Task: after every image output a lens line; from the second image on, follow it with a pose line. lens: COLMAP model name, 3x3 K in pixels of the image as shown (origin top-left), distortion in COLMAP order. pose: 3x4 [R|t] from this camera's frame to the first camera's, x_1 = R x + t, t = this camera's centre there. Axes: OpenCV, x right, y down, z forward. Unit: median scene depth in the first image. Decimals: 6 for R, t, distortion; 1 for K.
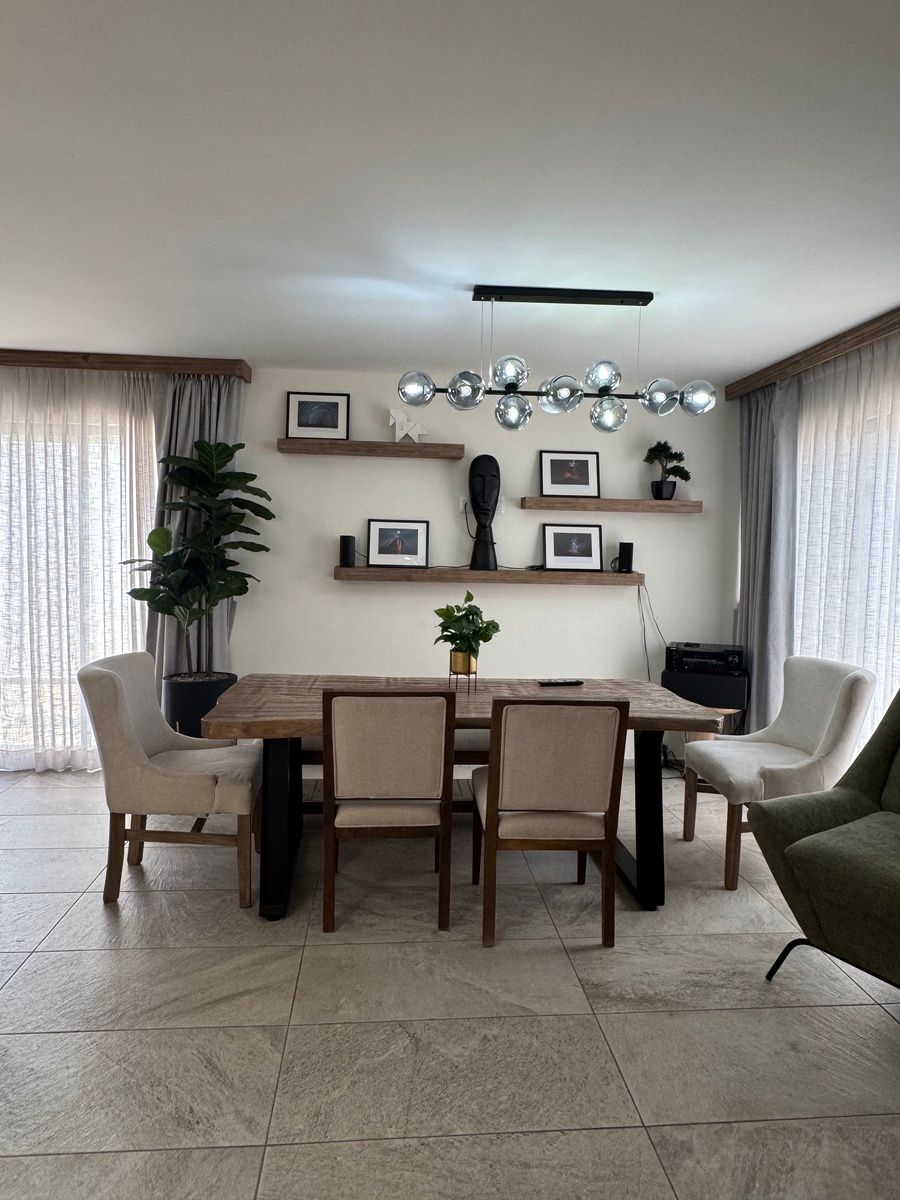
lens RADIAL K [[780.6, 0, 451.9], [0, 780.6, 596.7], [0, 0, 1]] dist [0.005376, -0.004475]
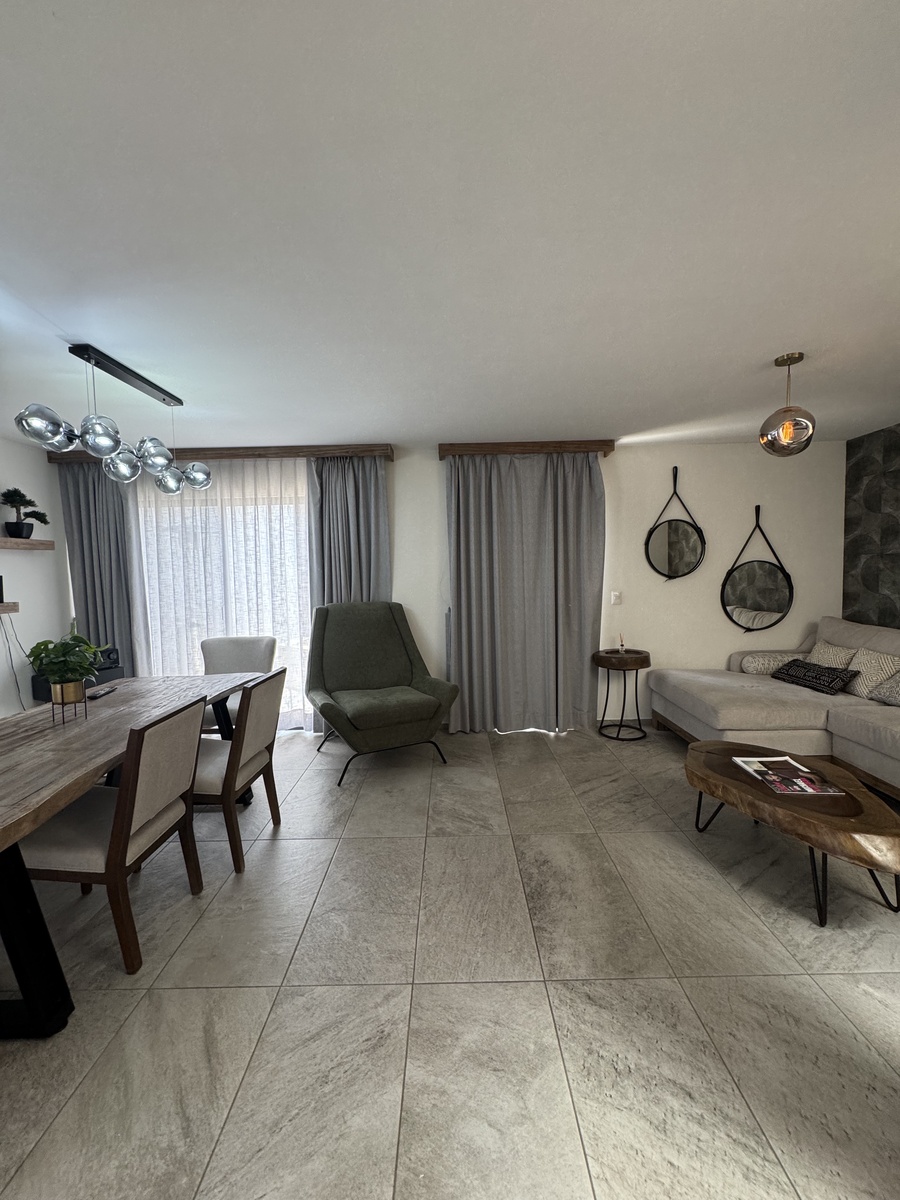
lens RADIAL K [[483.7, 0, 447.3], [0, 483.7, 603.1], [0, 0, 1]] dist [-0.004272, 0.001164]
pose [[0.081635, -0.090028, 0.992588, -0.615361], [0.084215, 0.992973, 0.083137, -0.050147], [-0.993098, 0.076804, 0.088643, 0.454839]]
